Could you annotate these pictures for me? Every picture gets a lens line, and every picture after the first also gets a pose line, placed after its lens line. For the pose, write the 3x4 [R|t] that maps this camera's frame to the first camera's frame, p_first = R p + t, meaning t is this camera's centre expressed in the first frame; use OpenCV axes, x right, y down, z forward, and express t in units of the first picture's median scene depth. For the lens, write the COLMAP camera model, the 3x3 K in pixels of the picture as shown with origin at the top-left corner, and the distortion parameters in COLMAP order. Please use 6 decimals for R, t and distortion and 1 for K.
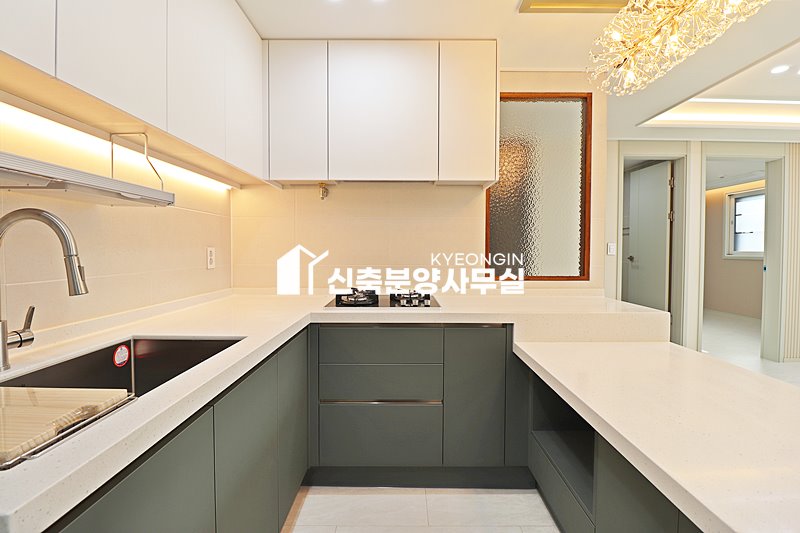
lens RADIAL K [[370.1, 0, 405.2], [0, 370.1, 257.9], [0, 0, 1]] dist [-0.000557, -0.014142]
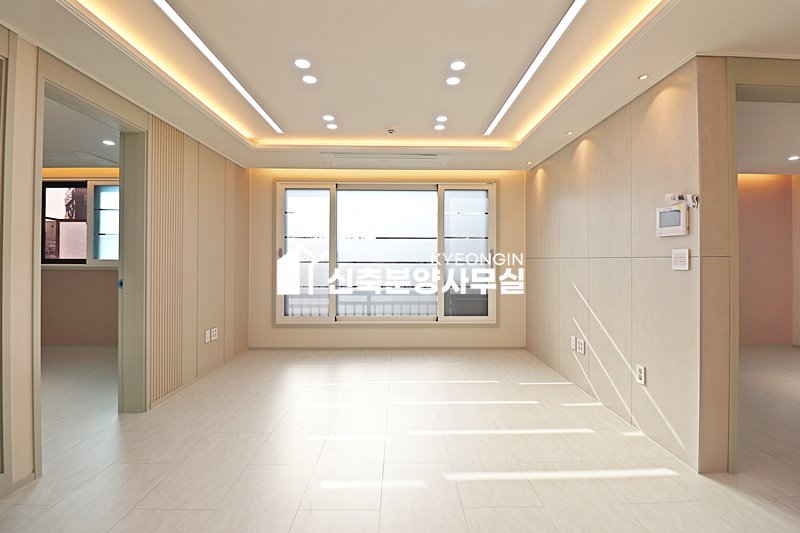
lens RADIAL K [[370.1, 0, 405.2], [0, 370.1, 257.9], [0, 0, 1]] dist [-0.000557, -0.014142]
pose [[-0.017276, 0.003618, 0.999844, 0.471872], [0.019192, 0.999810, -0.003286, -0.012060], [-0.999667, 0.019132, -0.017342, 0.807410]]
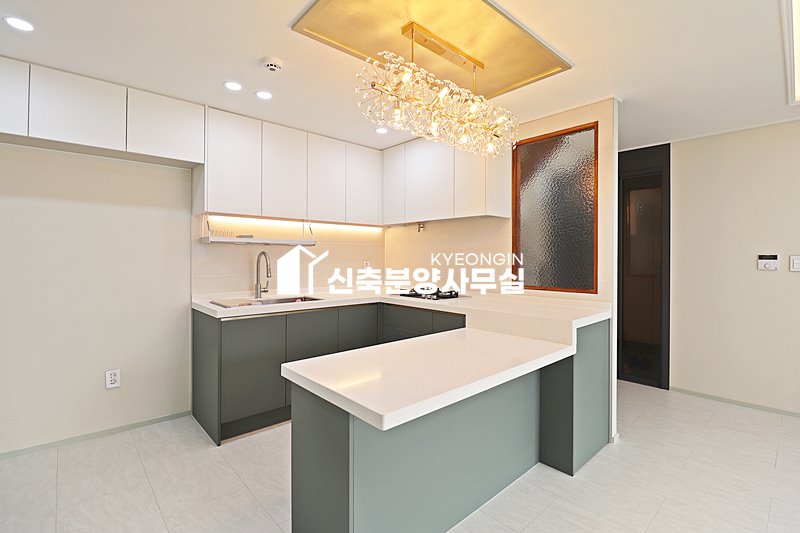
lens RADIAL K [[370.1, 0, 405.2], [0, 370.1, 257.9], [0, 0, 1]] dist [-0.000557, -0.014142]
pose [[0.676820, -0.000141, -0.736149, 0.928855], [-0.017489, 0.999715, -0.016271, -0.016605], [0.735941, 0.023887, 0.676624, -0.142679]]
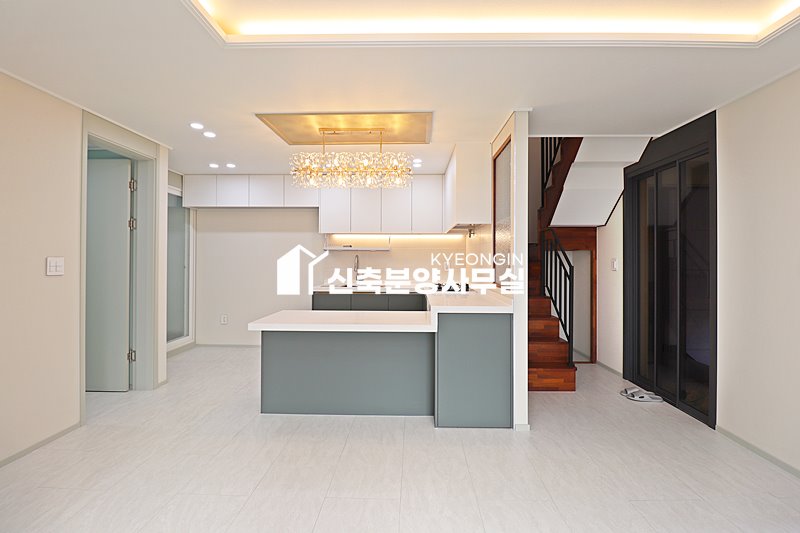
lens RADIAL K [[370.1, 0, 405.2], [0, 370.1, 257.9], [0, 0, 1]] dist [-0.000557, -0.014142]
pose [[-0.022861, -0.007256, -0.999712, 1.713912], [-0.025243, 0.999659, -0.006679, -0.028511], [0.999420, 0.025083, -0.023037, 0.703317]]
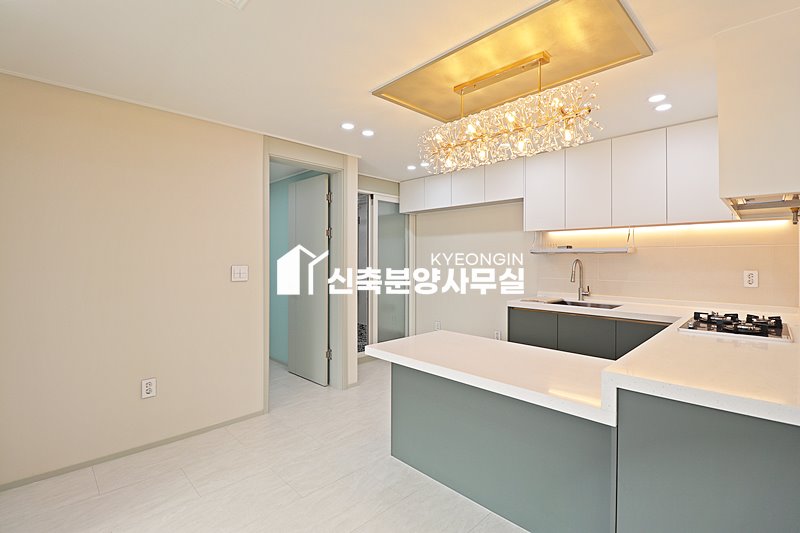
lens RADIAL K [[370.1, 0, 405.2], [0, 370.1, 257.9], [0, 0, 1]] dist [-0.000557, -0.014142]
pose [[-0.707716, -0.004730, -0.706481, 1.162612], [-0.017671, 0.999783, 0.011007, -0.061875], [0.706276, 0.020274, -0.707647, 0.950406]]
